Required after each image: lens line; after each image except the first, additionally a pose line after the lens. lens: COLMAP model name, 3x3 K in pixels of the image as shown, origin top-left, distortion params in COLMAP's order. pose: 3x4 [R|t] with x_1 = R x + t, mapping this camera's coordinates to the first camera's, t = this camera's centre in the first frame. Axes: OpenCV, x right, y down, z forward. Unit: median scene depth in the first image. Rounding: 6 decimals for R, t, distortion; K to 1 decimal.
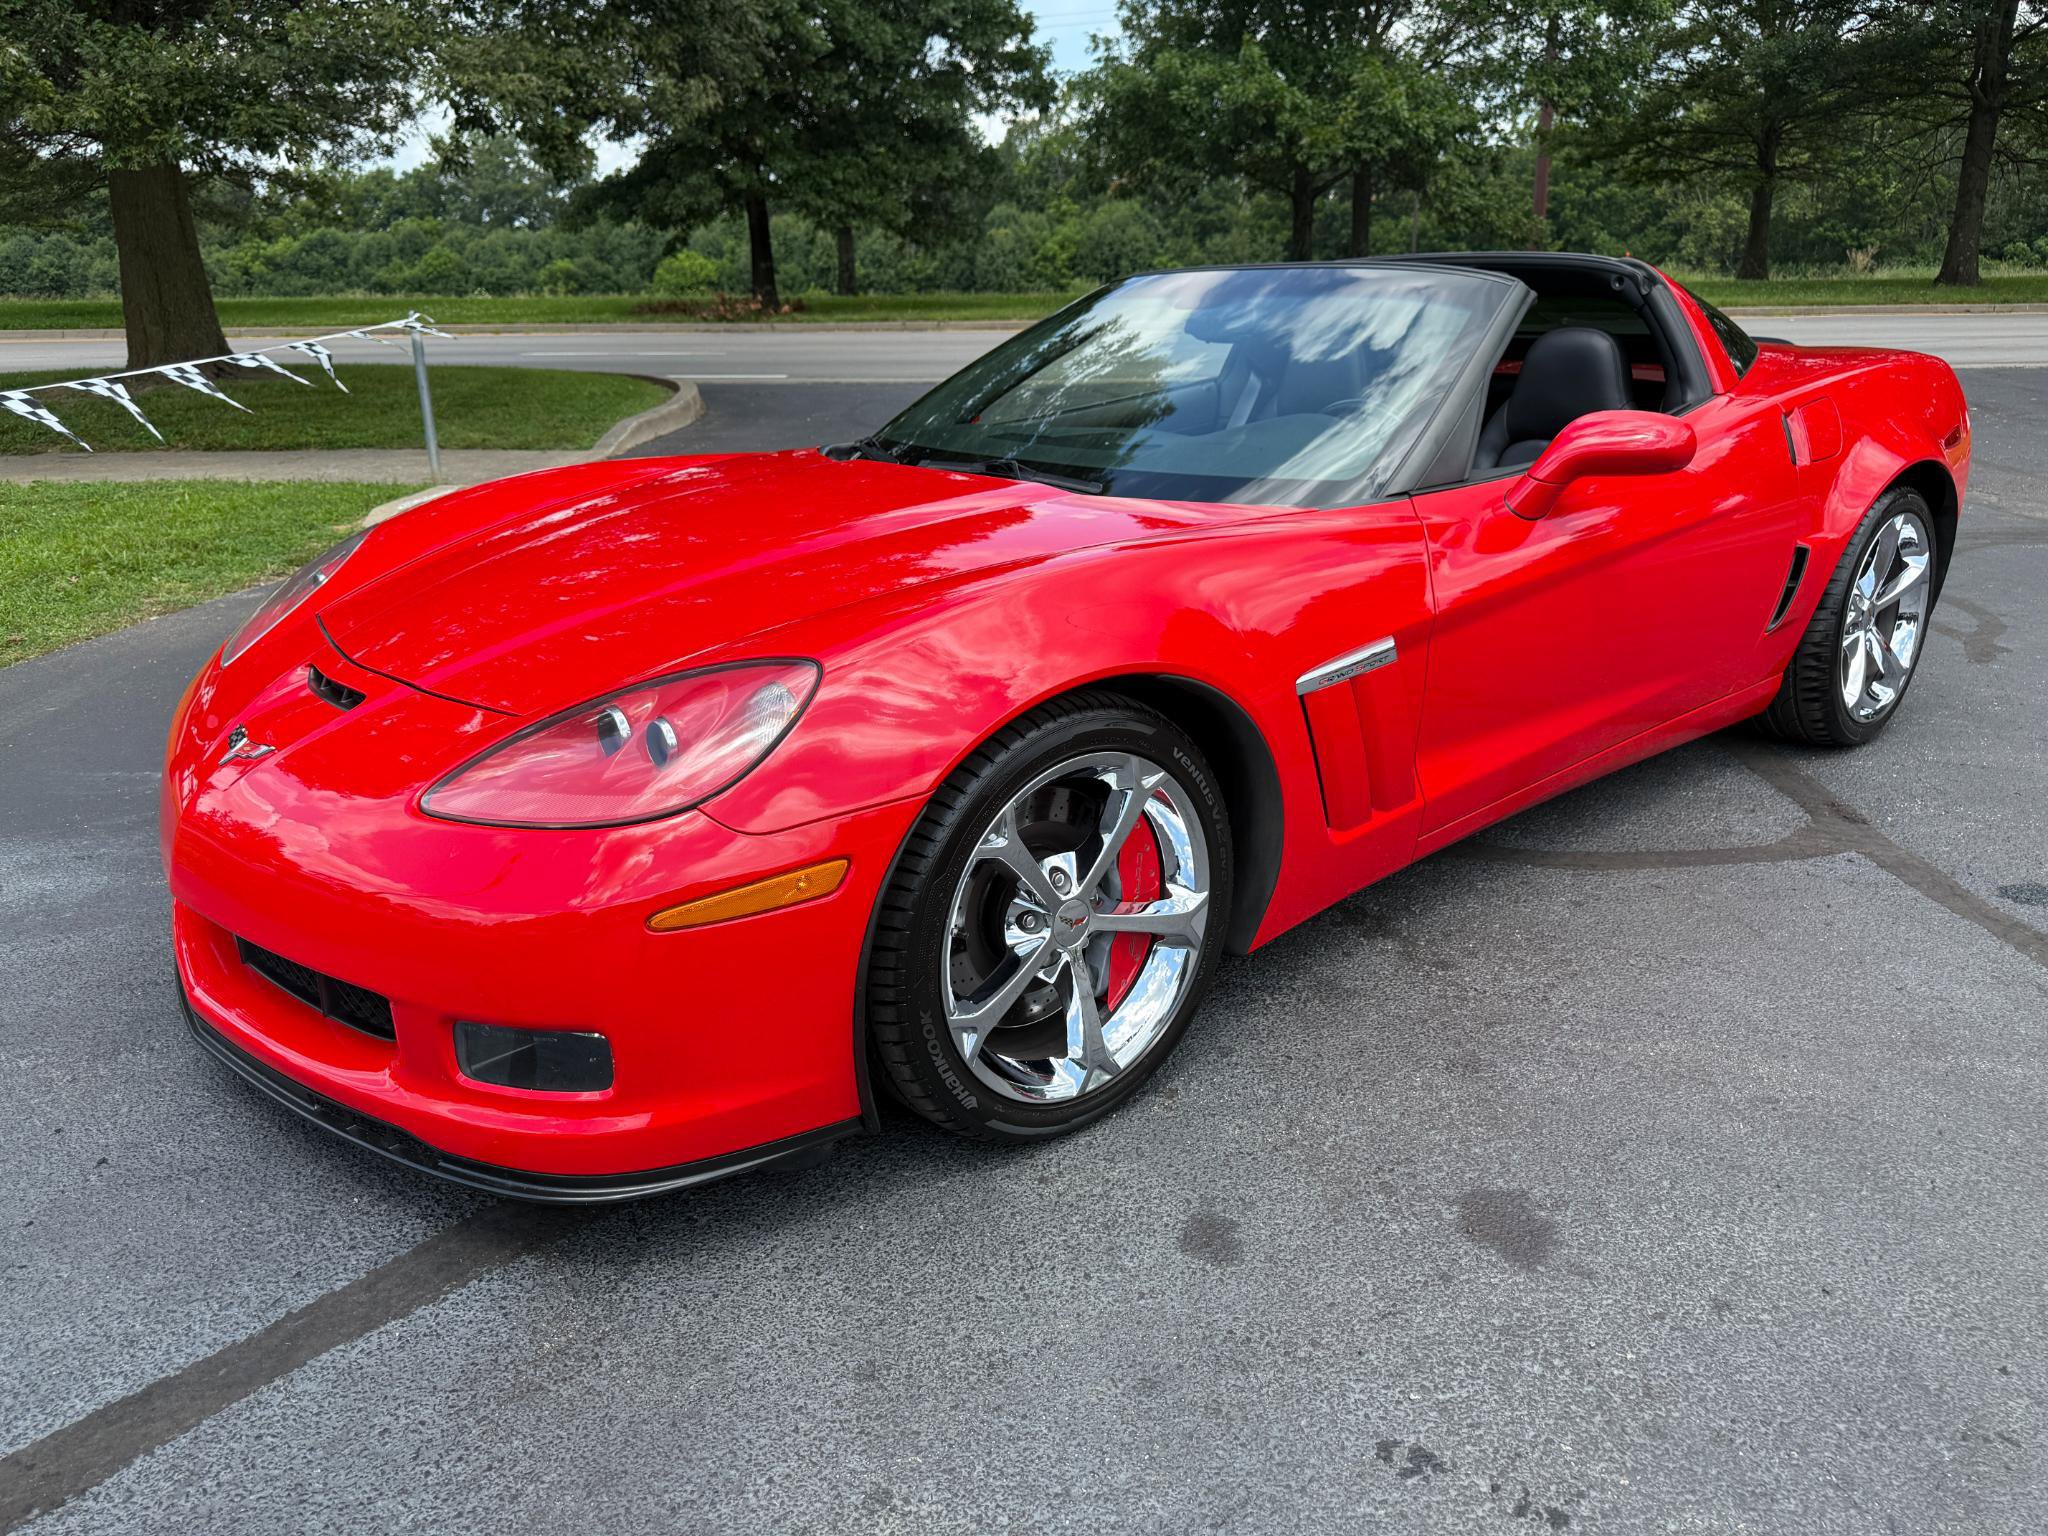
lens RADIAL K [[1463.5, 0, 1027.6], [0, 1463.5, 763.6], [0, 0, 1]] dist [0.020324, -0.029806]
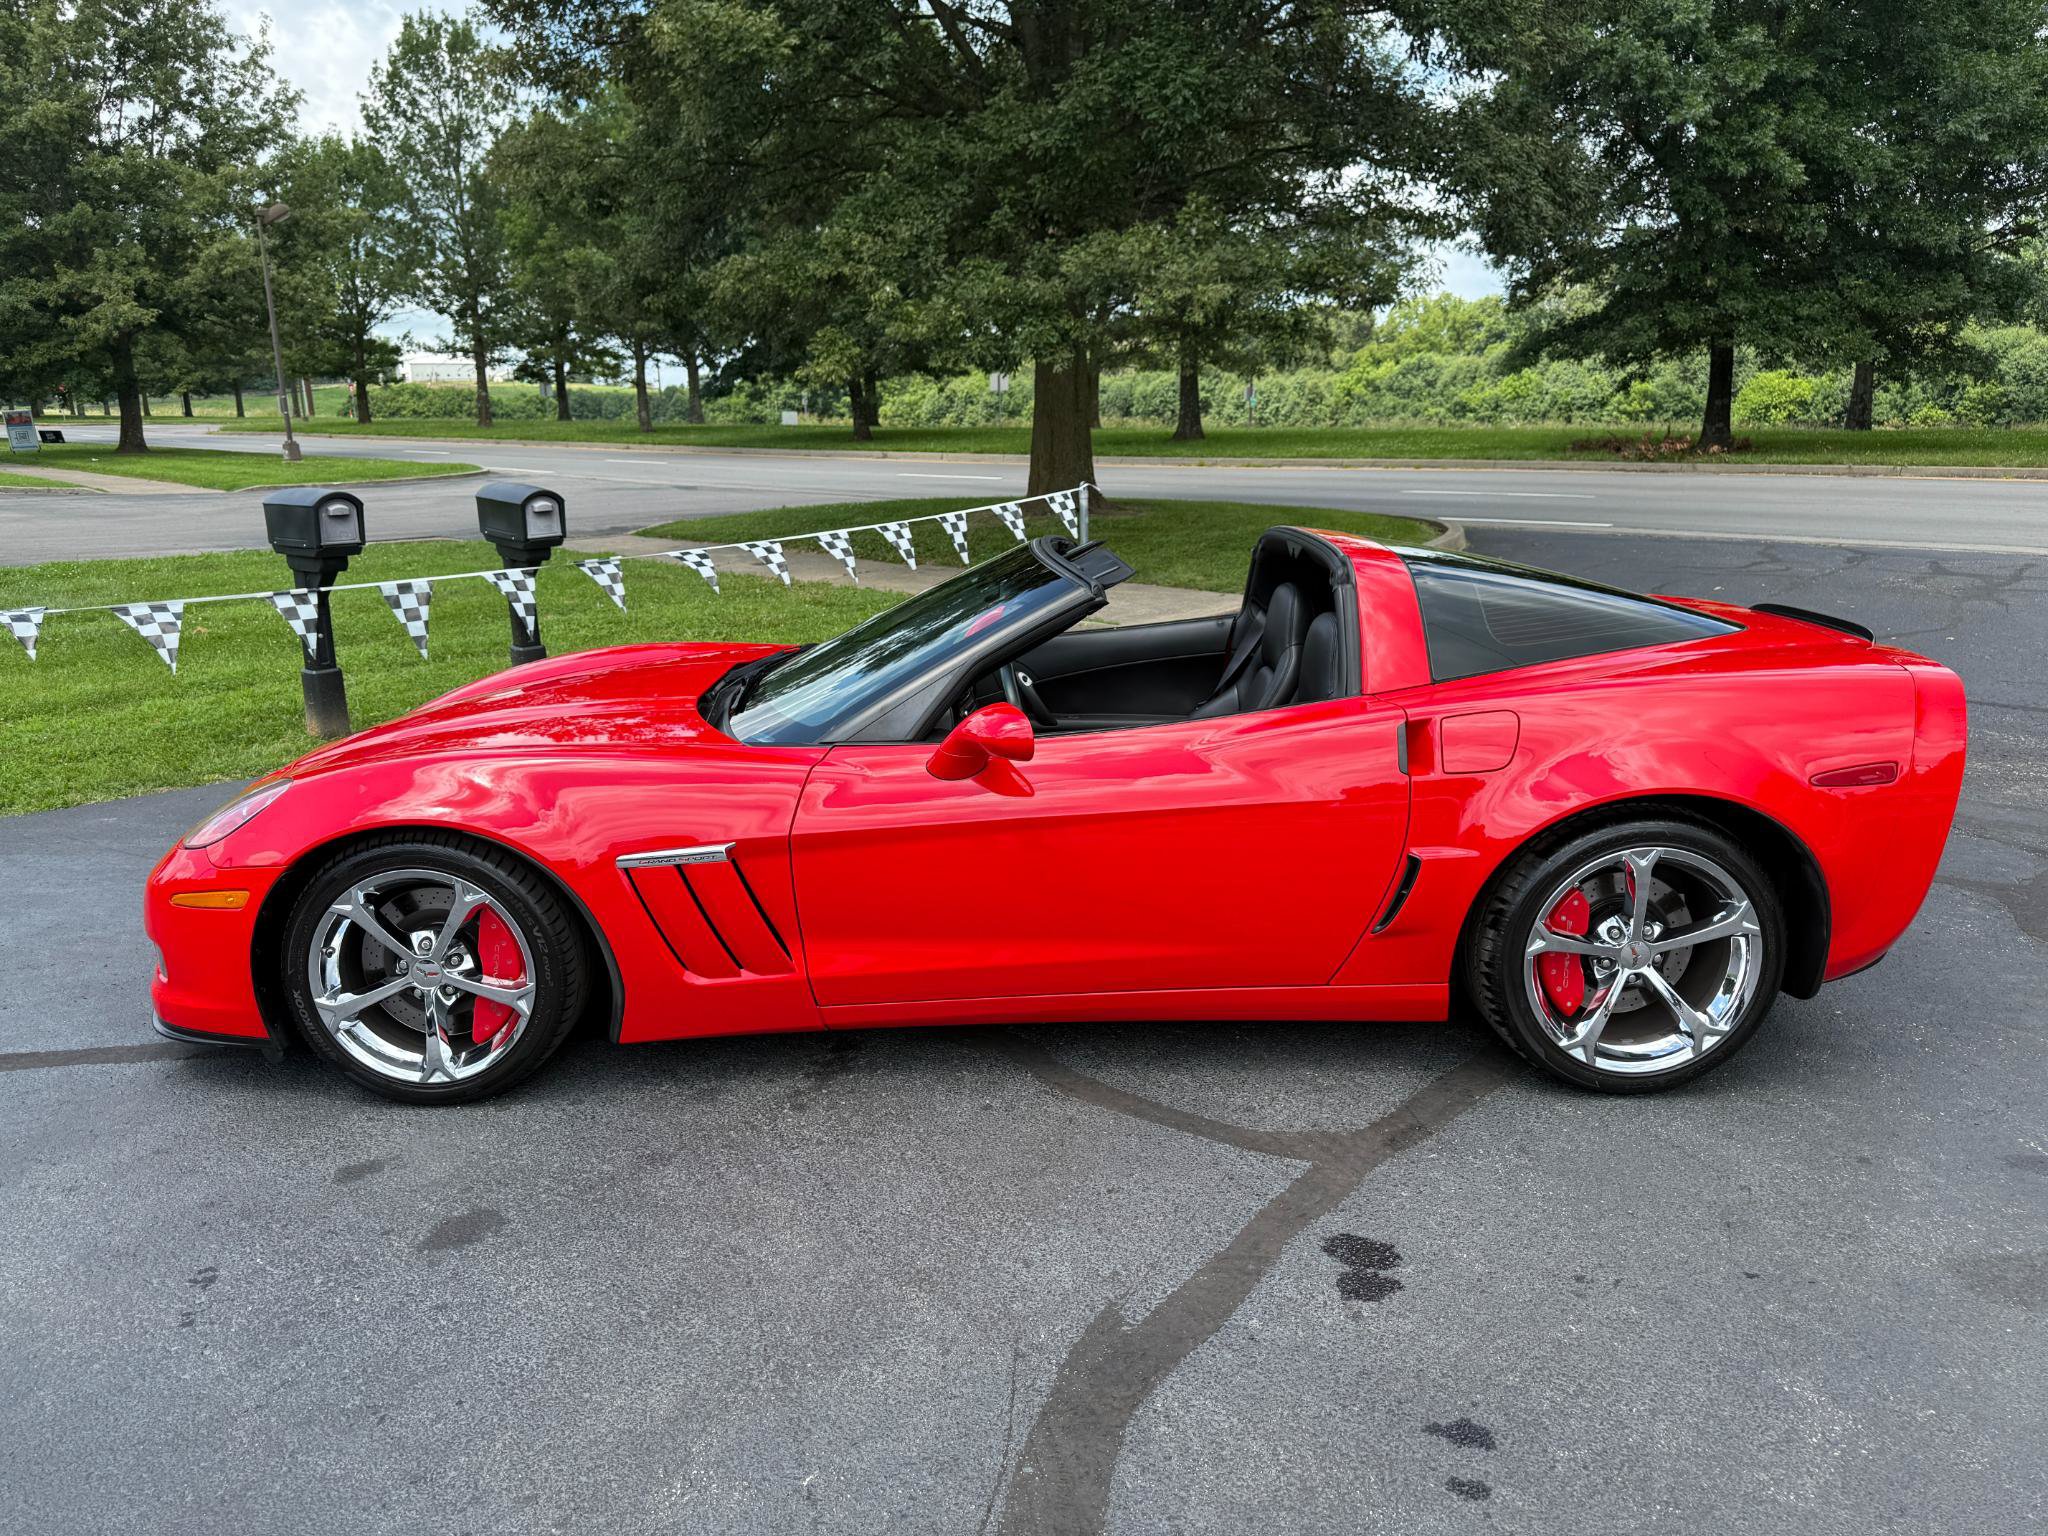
lens RADIAL K [[1463.5, 0, 1011.7], [0, 1463.5, 759.7], [0, 0, 1]] dist [0.020324, -0.029806]
pose [[0.759992, 0.154849, -0.631217, 0.098080], [-0.201384, 0.979510, -0.002177, -0.016291], [0.617946, 0.128771, 0.775603, 0.006666]]
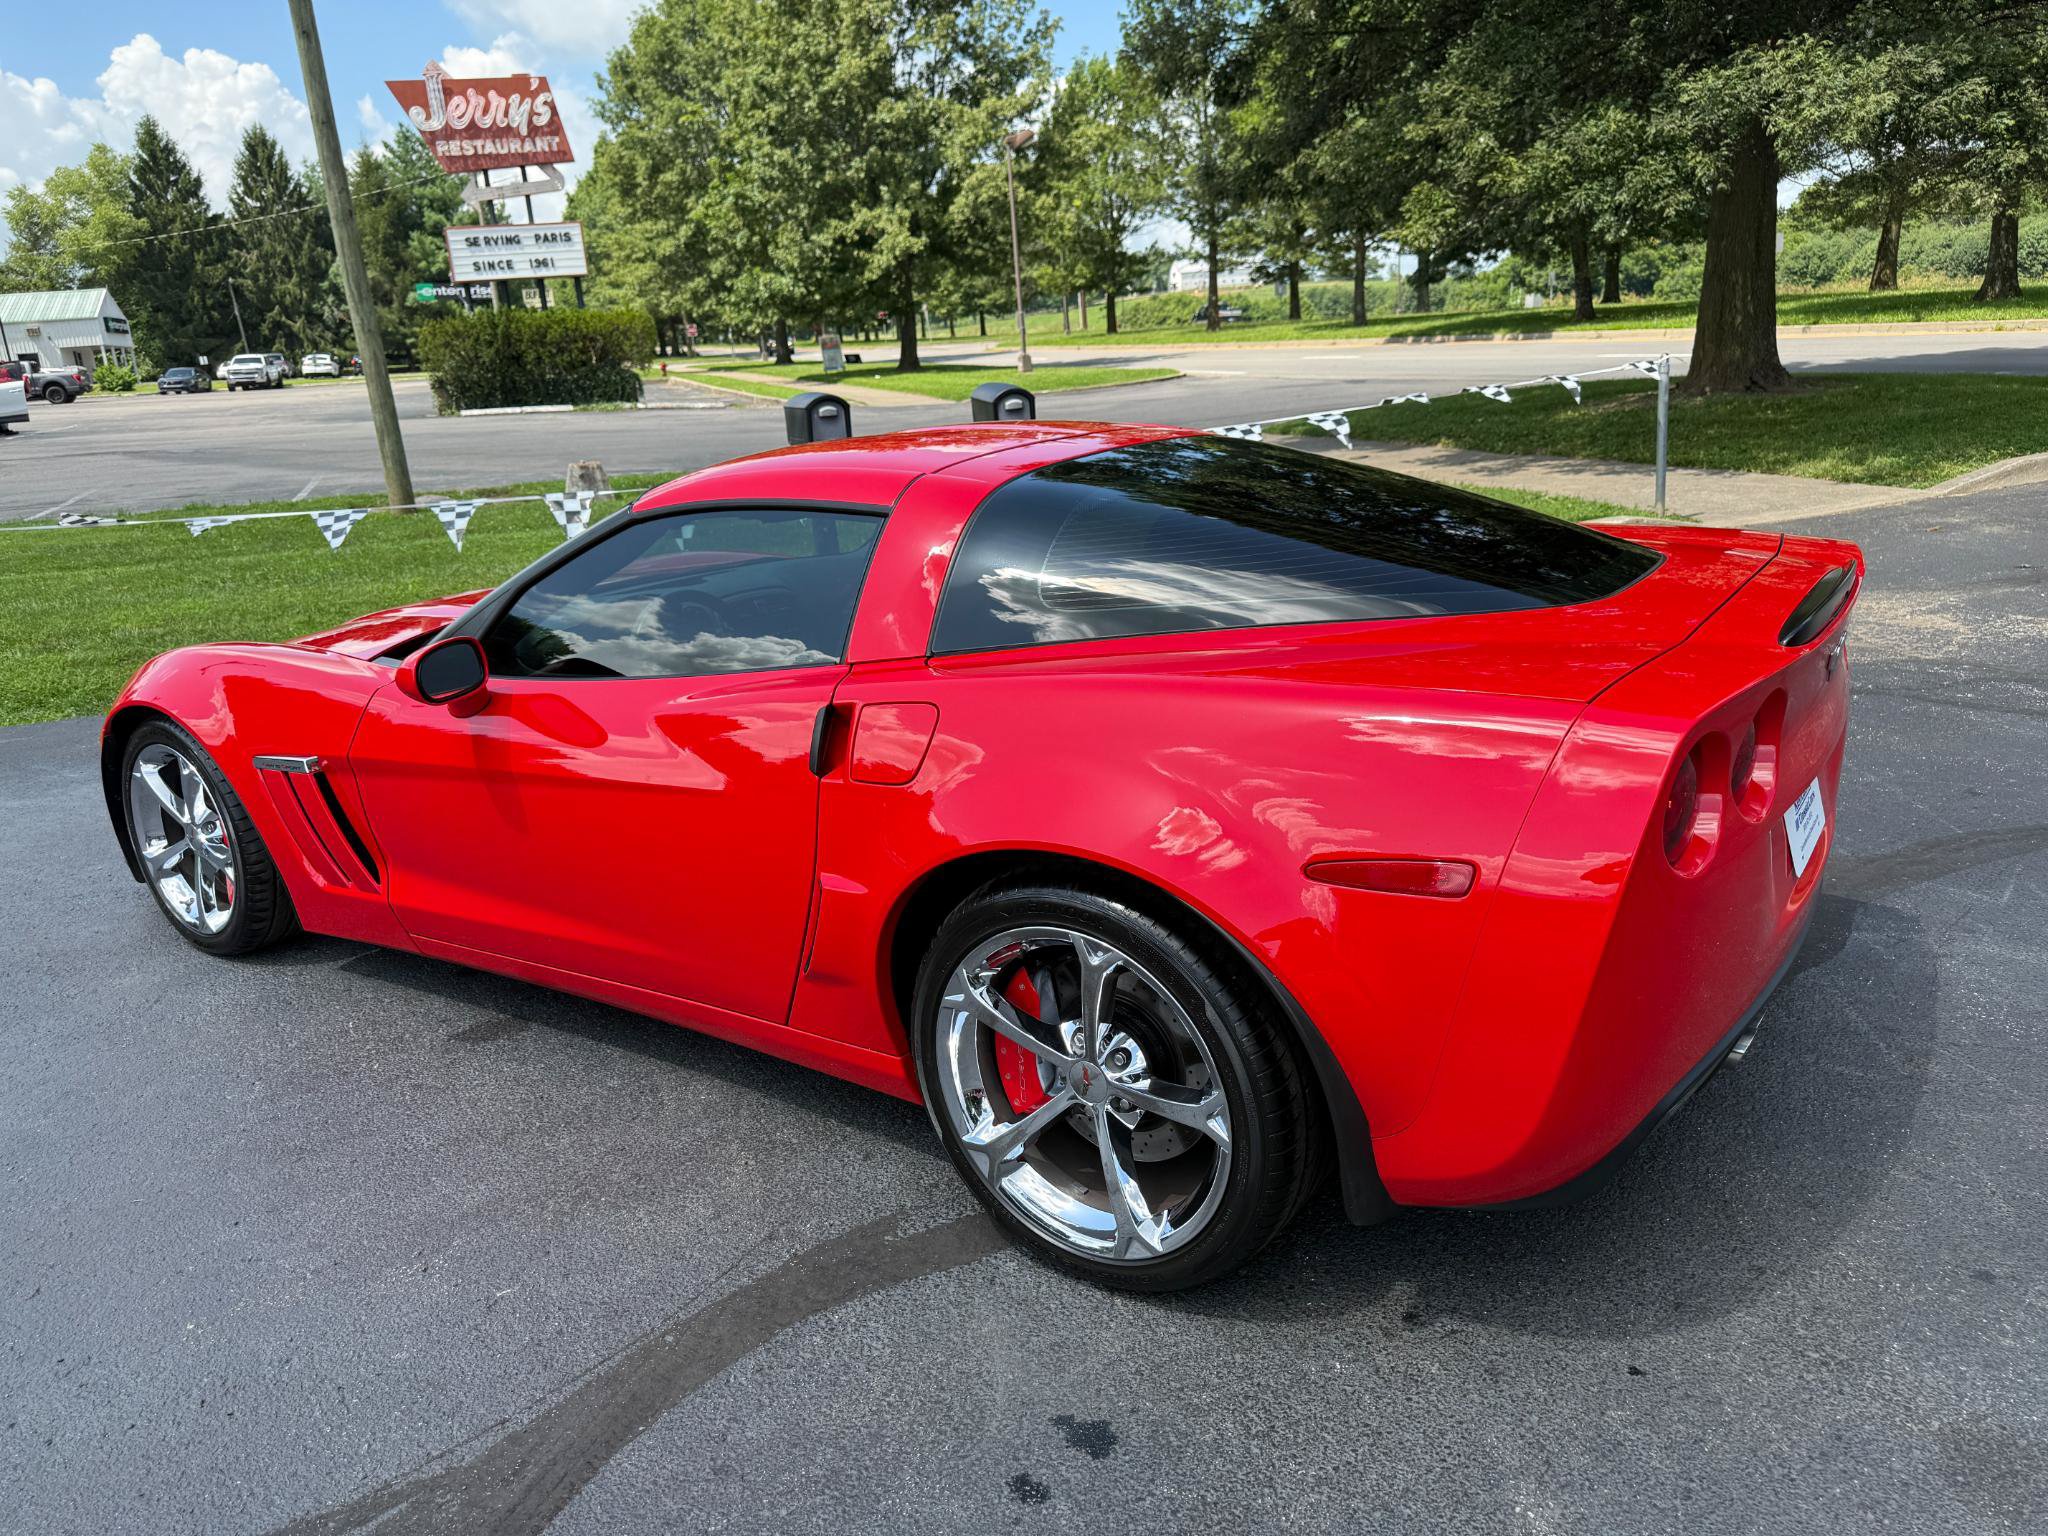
lens RADIAL K [[1463.5, 0, 1040.6], [0, 1463.5, 770.3], [0, 0, 1]] dist [0.020324, -0.029806]
pose [[0.369667, 0.253142, -0.894017, 0.122474], [-0.231385, 0.956941, 0.175283, -0.026073], [0.899893, 0.142065, 0.412322, 0.048861]]
